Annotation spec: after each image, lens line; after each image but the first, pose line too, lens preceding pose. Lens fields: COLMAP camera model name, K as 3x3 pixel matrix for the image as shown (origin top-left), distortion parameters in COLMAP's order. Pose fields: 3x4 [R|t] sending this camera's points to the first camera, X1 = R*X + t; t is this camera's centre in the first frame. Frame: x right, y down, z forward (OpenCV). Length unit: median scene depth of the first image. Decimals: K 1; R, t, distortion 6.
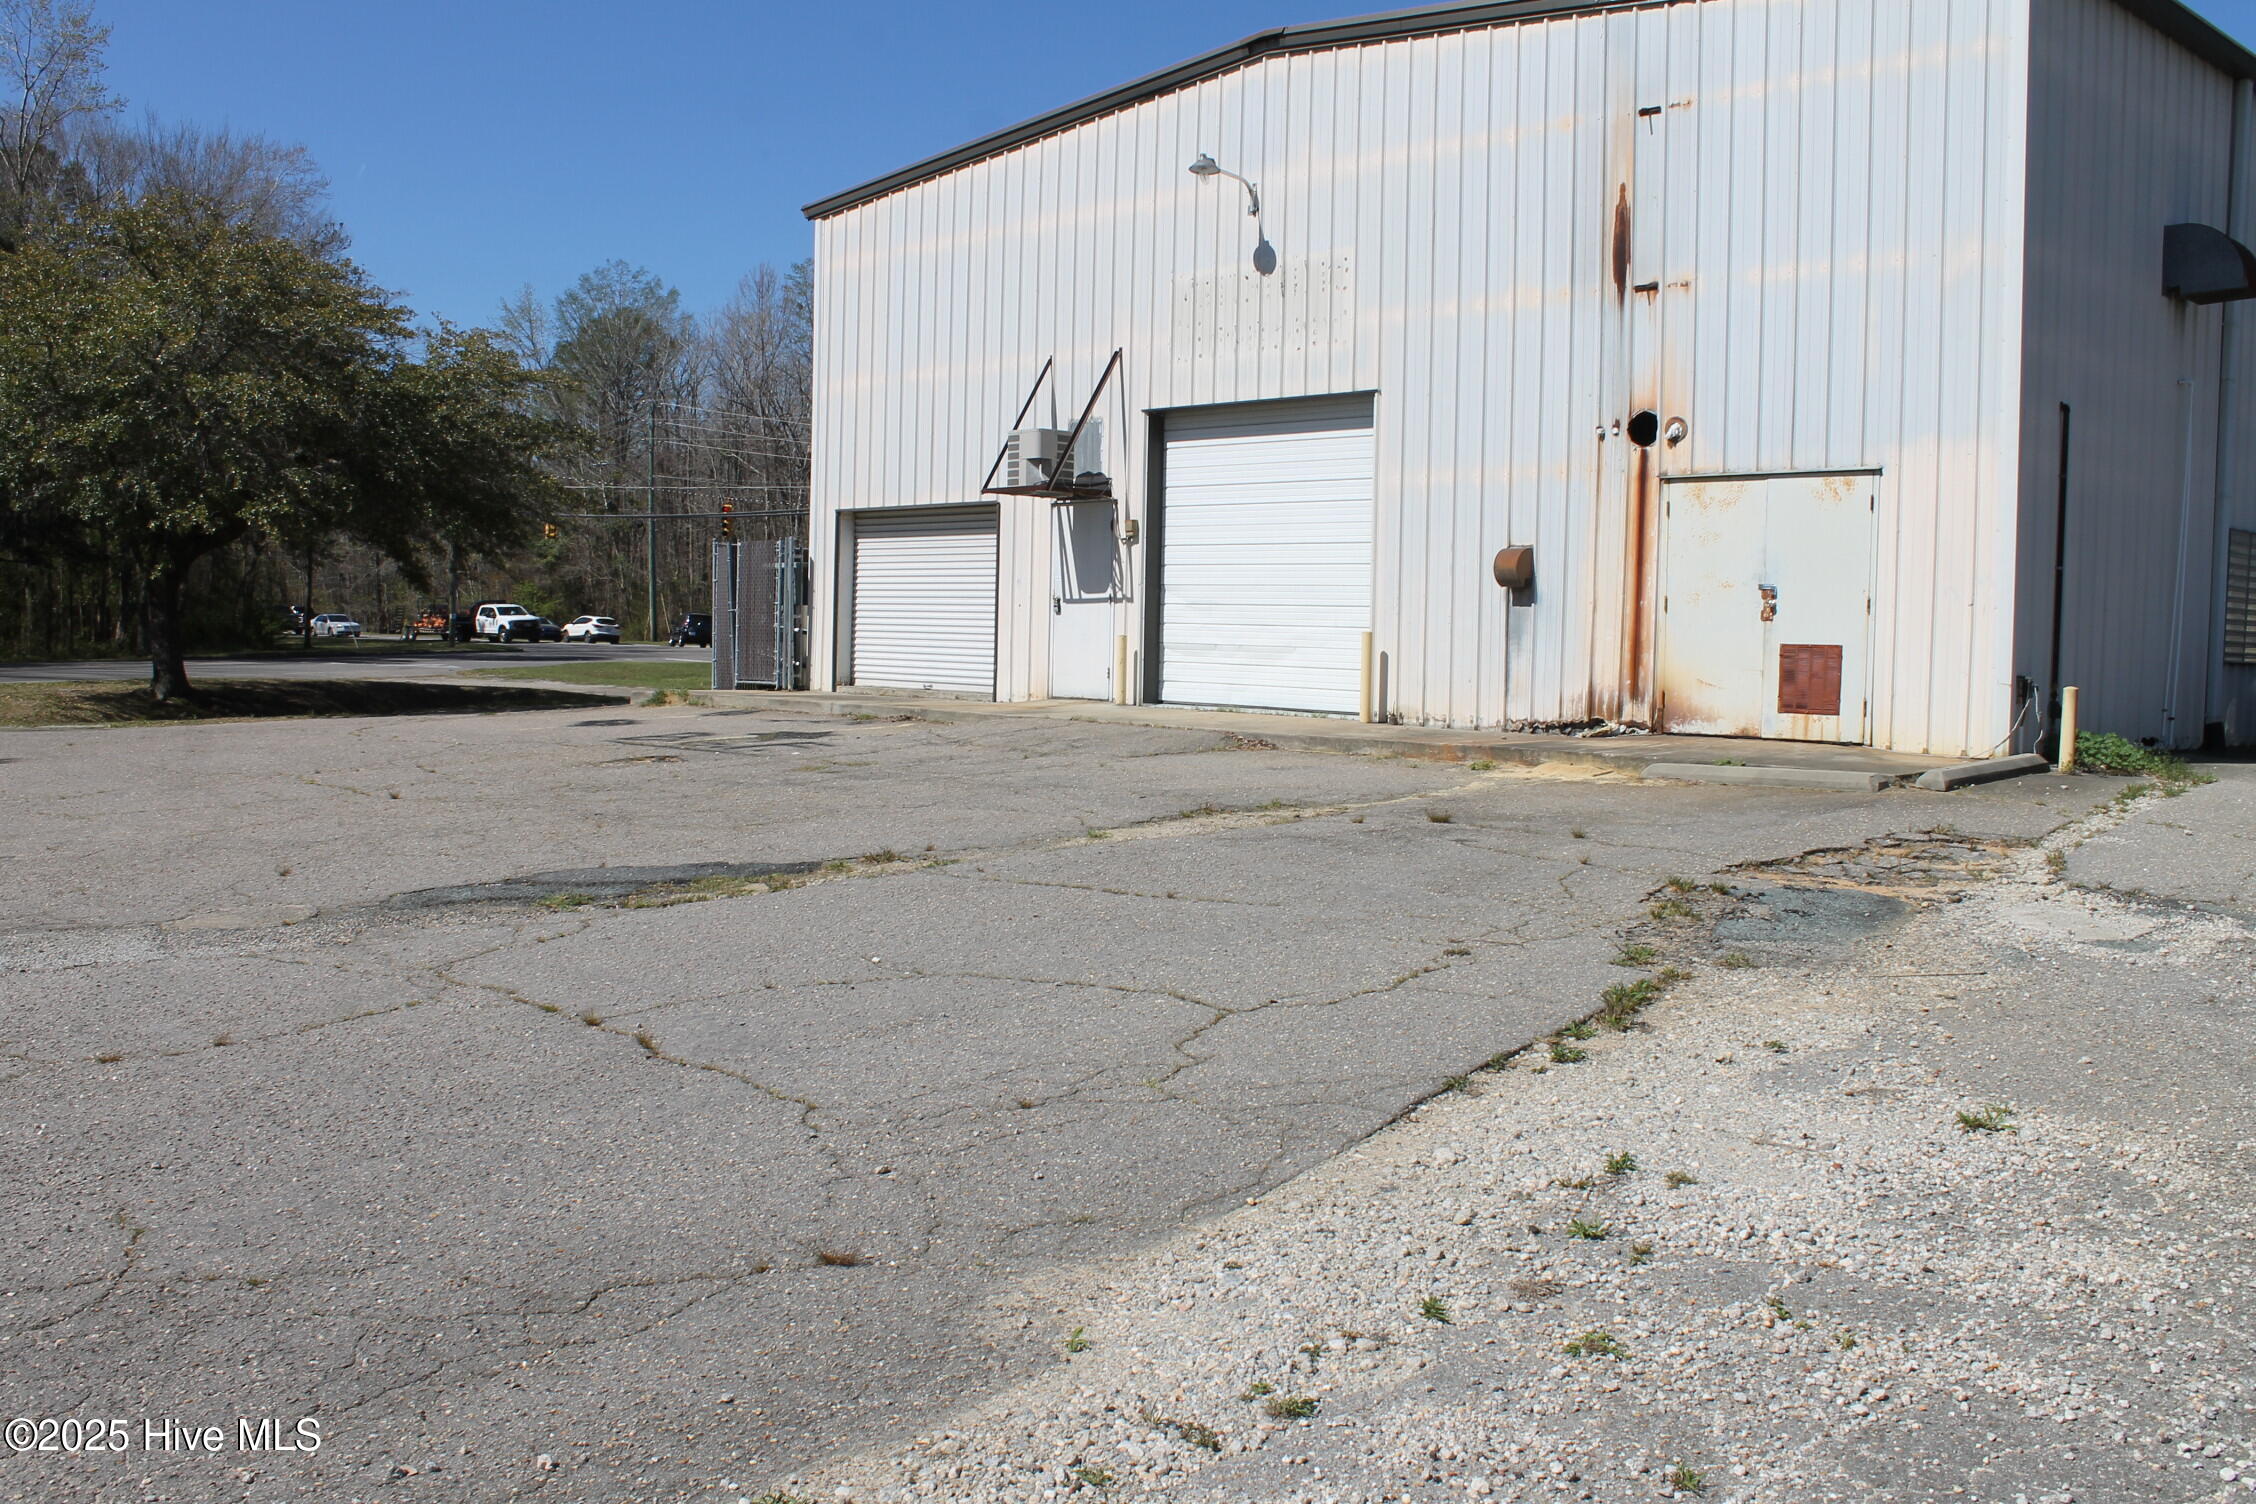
lens RADIAL K [[1907.8, 0, 1134.0], [0, 1907.8, 741.0], [0, 0, 1]] dist [-0.171902, 0.153995]
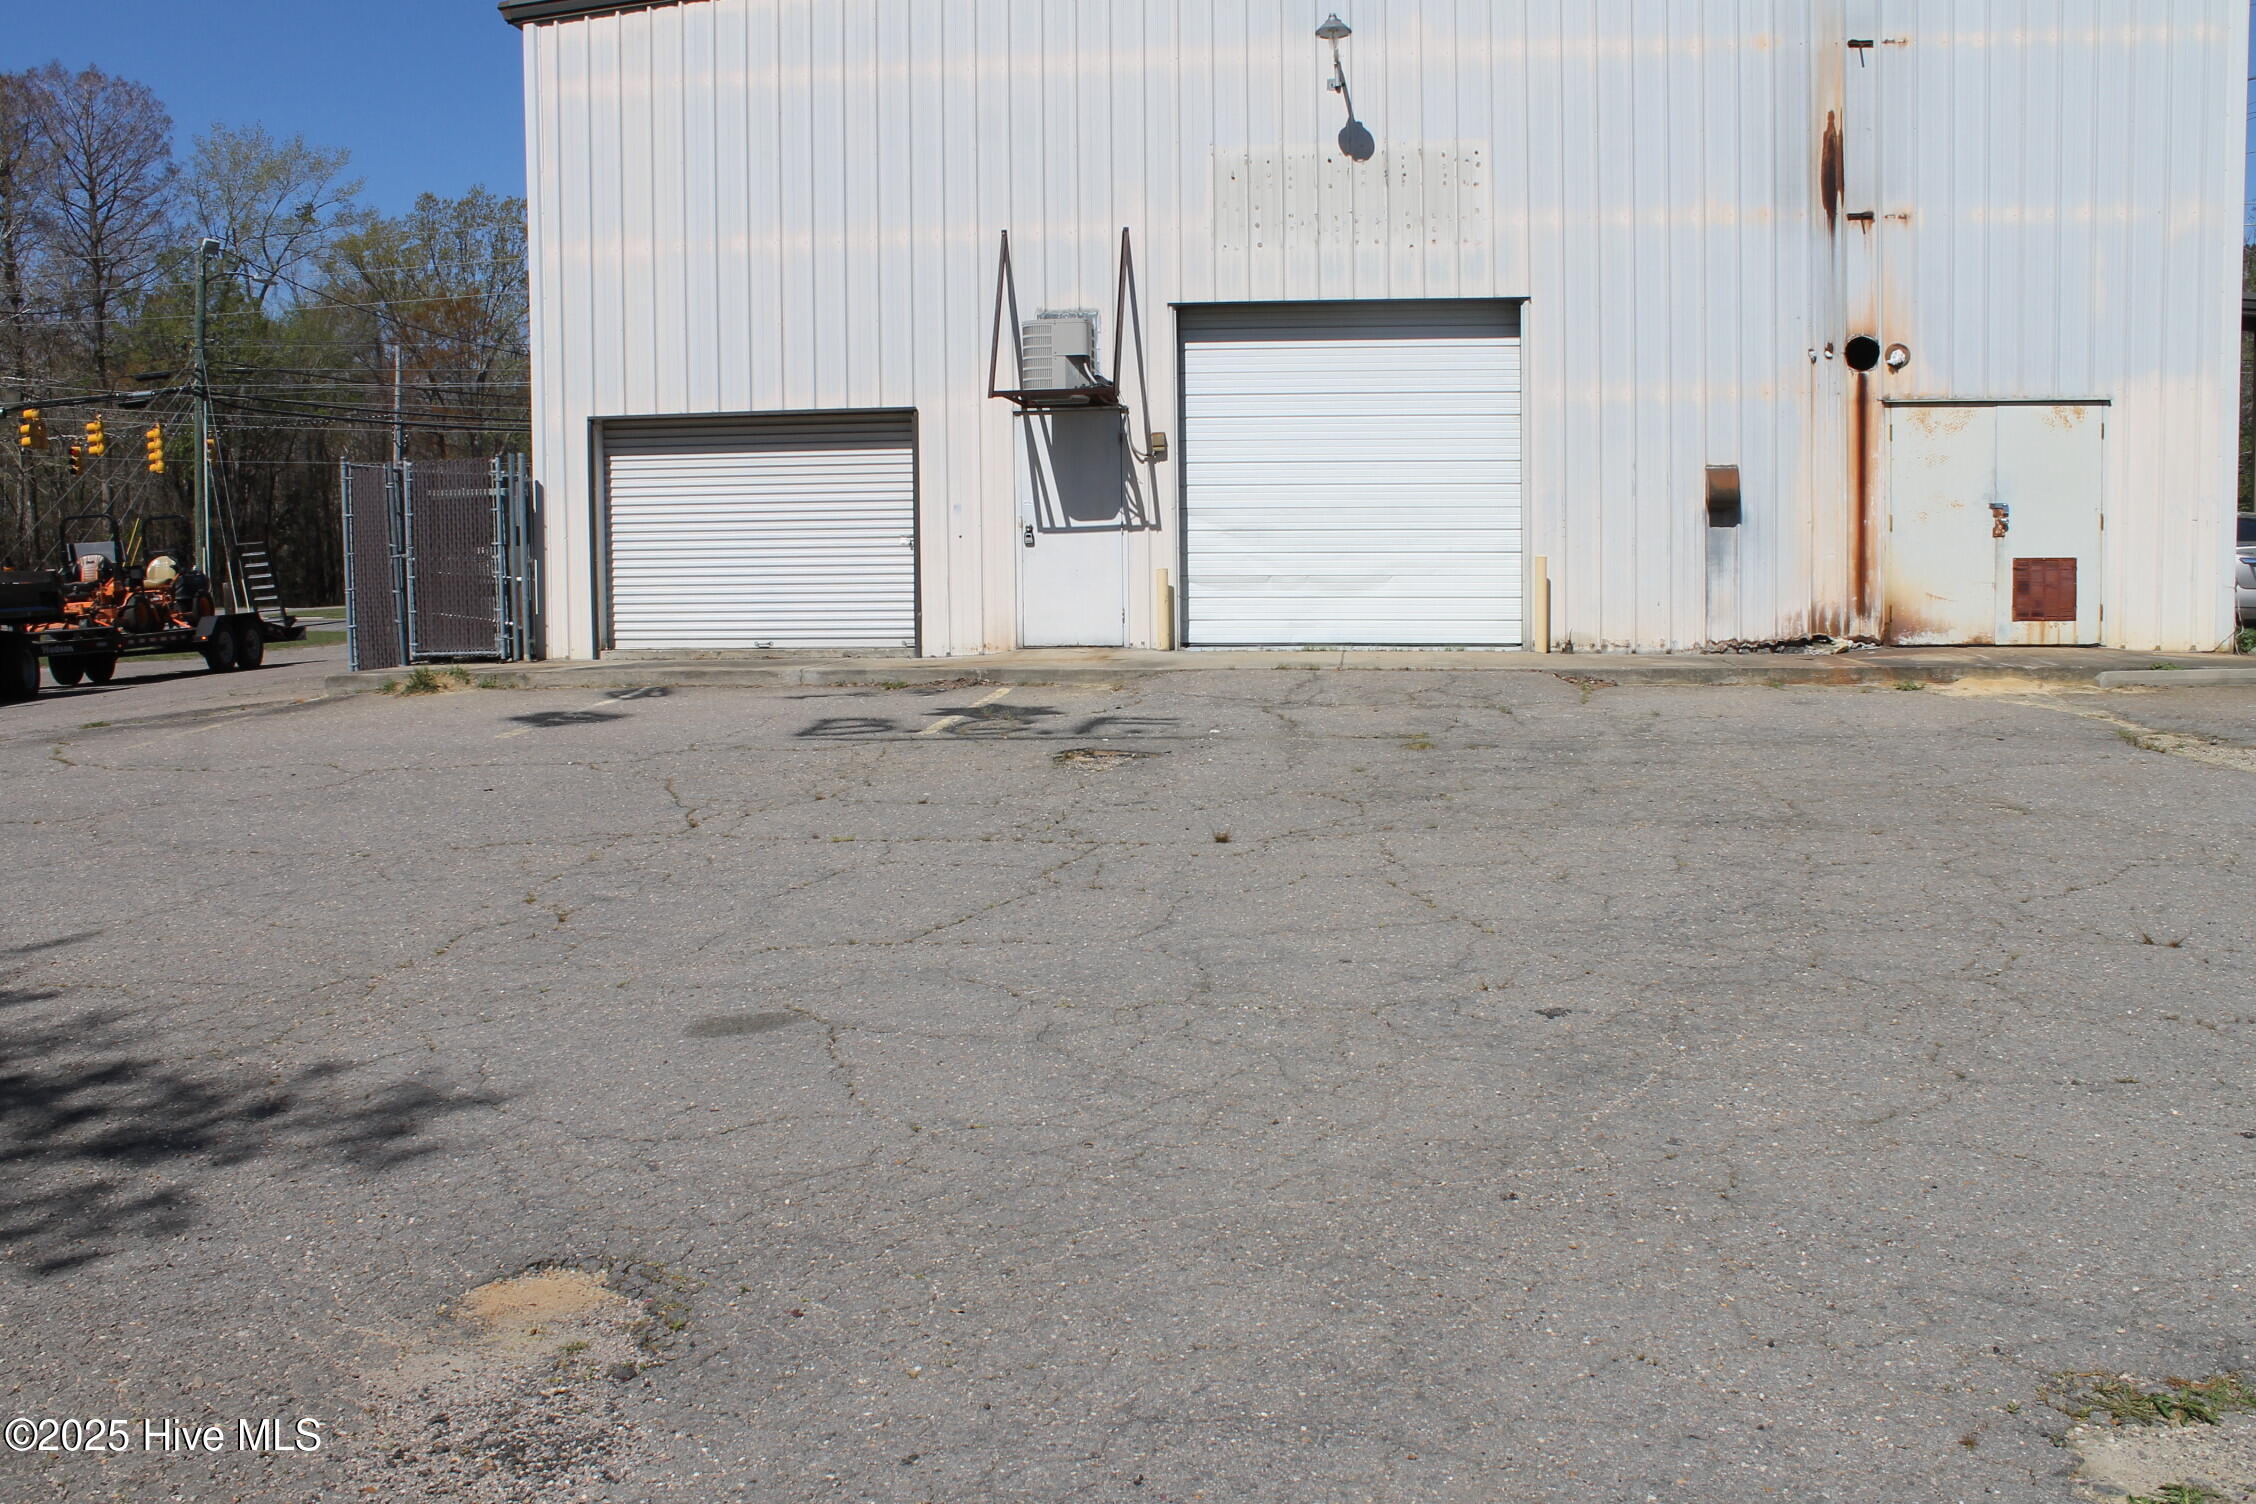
lens RADIAL K [[1907.8, 0, 1134.0], [0, 1907.8, 741.0], [0, 0, 1]] dist [-0.171902, 0.153995]
pose [[0.796793, -0.083396, 0.598470, -0.626076], [0.060712, 0.996467, 0.058025, -0.034133], [-0.601195, -0.009899, 0.799041, 0.387965]]
